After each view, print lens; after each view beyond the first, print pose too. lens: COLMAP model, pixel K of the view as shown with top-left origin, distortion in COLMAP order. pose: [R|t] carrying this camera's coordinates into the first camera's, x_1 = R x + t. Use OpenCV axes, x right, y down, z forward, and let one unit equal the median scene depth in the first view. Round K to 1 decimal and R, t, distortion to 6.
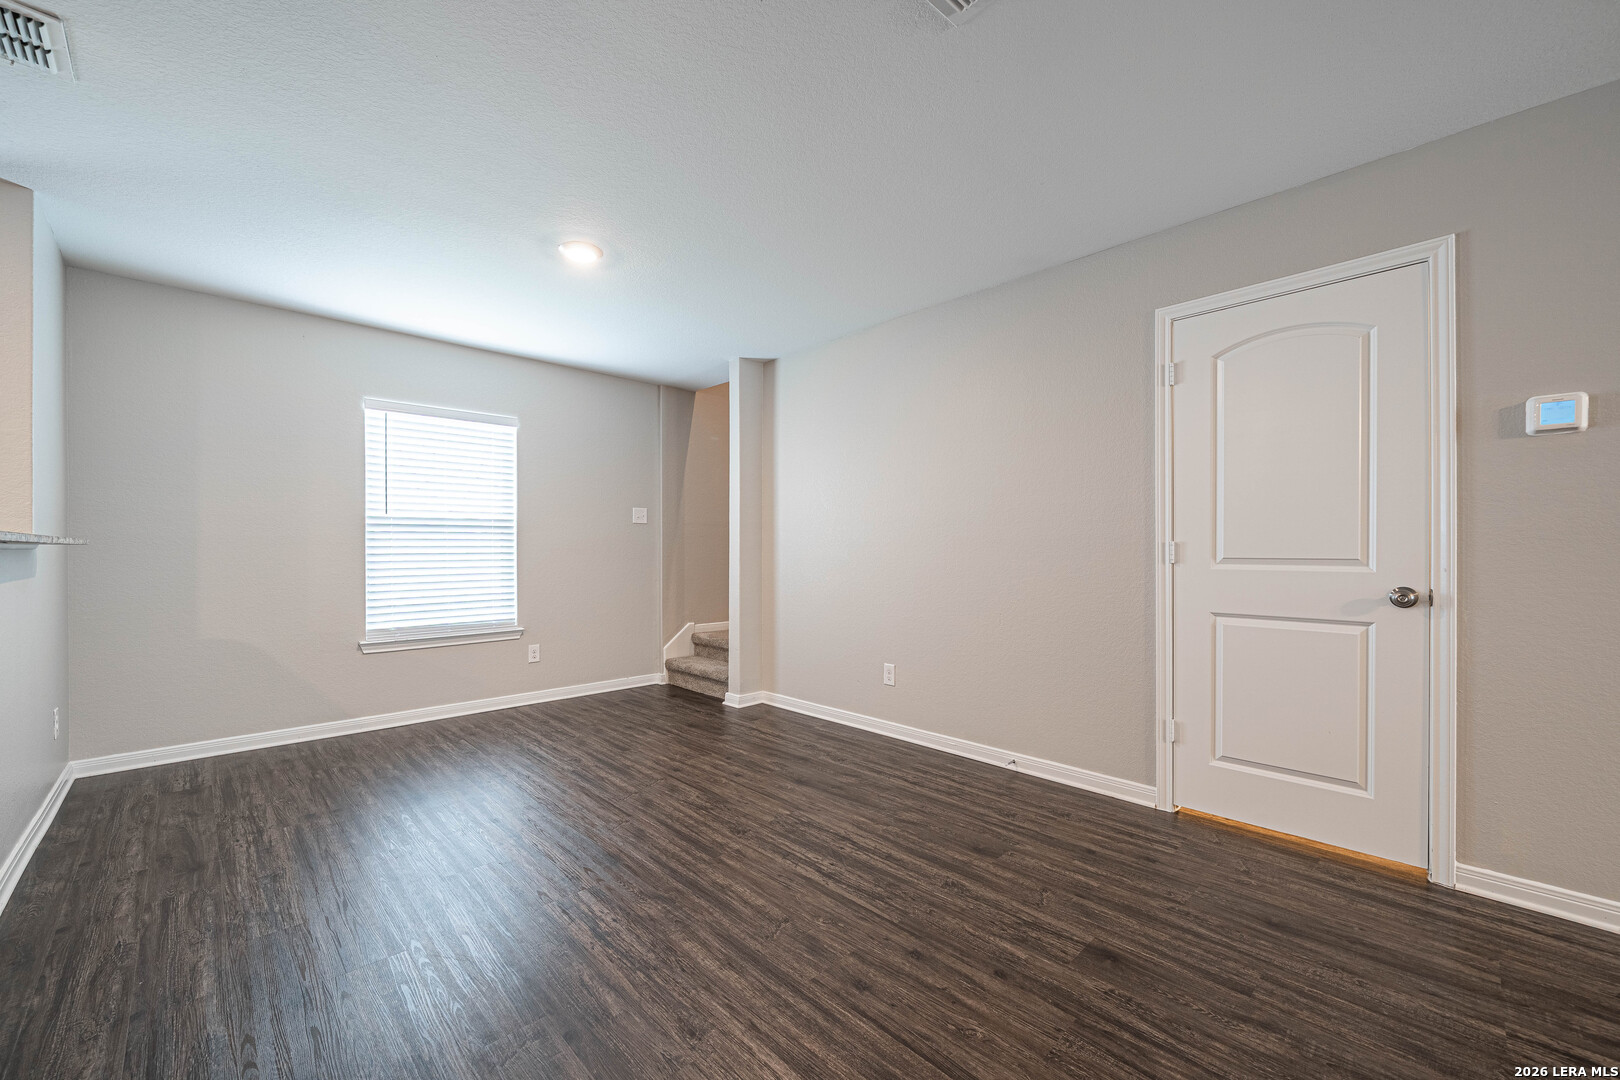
lens RADIAL K [[635.3, 0, 804.6], [0, 635.3, 551.2], [0, 0, 1]] dist [0.000838, -0.000162]
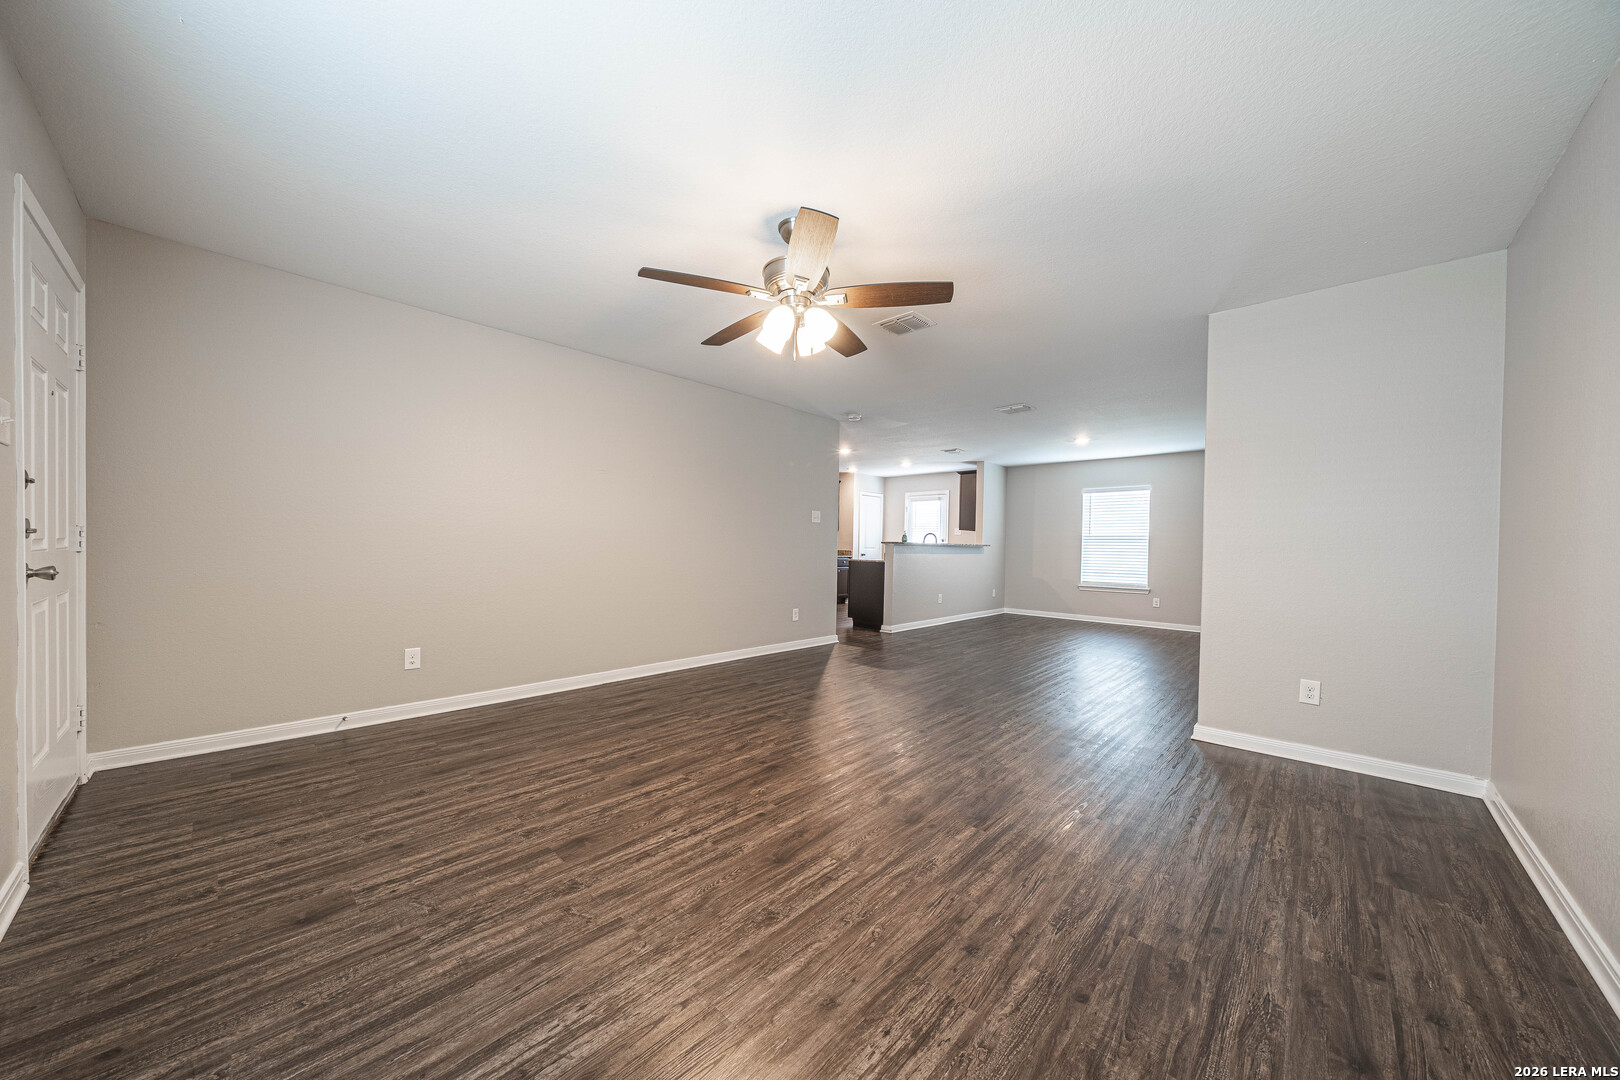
lens RADIAL K [[555.6, 0, 800.7], [0, 555.6, 551.6], [0, 0, 1]] dist [-0.006693, -0.000022]
pose [[0.049680, 0.013355, -0.998676, 1.953656], [-0.021985, 0.999683, 0.012275, 0.005417], [0.998523, 0.021347, 0.049957, -0.303008]]
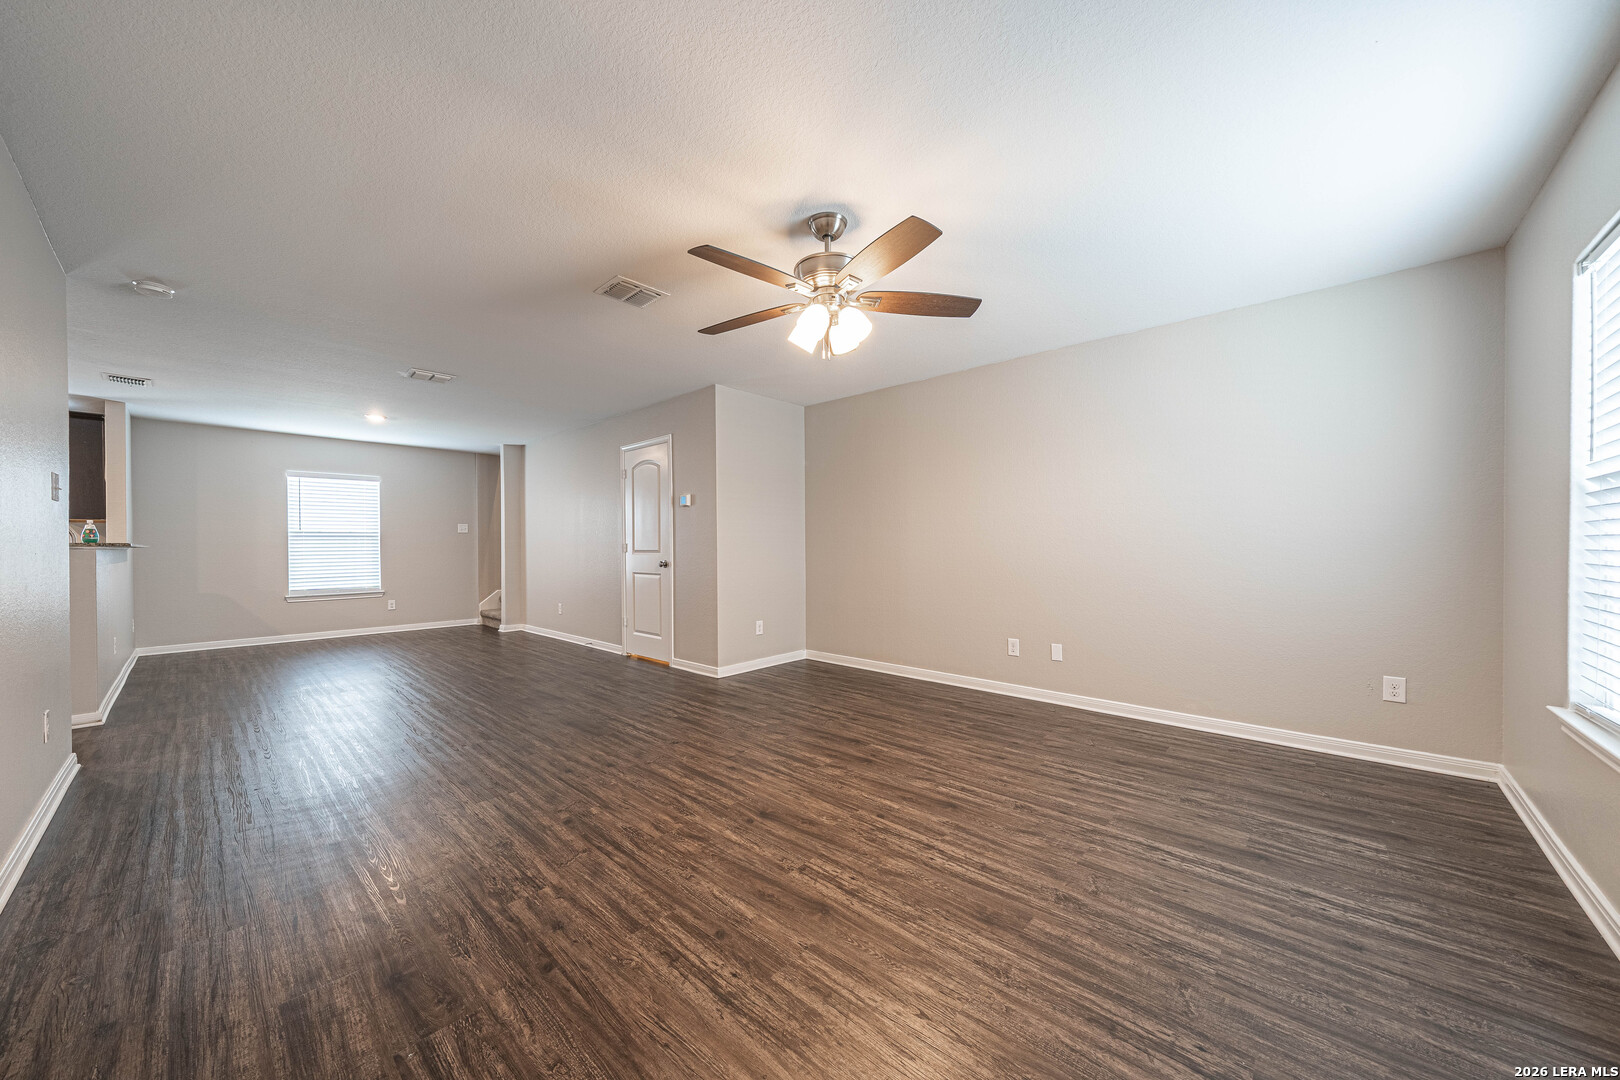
lens RADIAL K [[564.4, 0, 805.6], [0, 564.4, 556.2], [0, 0, 1]] dist [-0.004570, 0.000063]
pose [[0.997892, -0.006853, 0.064539, 1.035022], [0.005835, 0.999856, 0.015944, 0.001425], [-0.064639, -0.015534, 0.997788, -1.090226]]
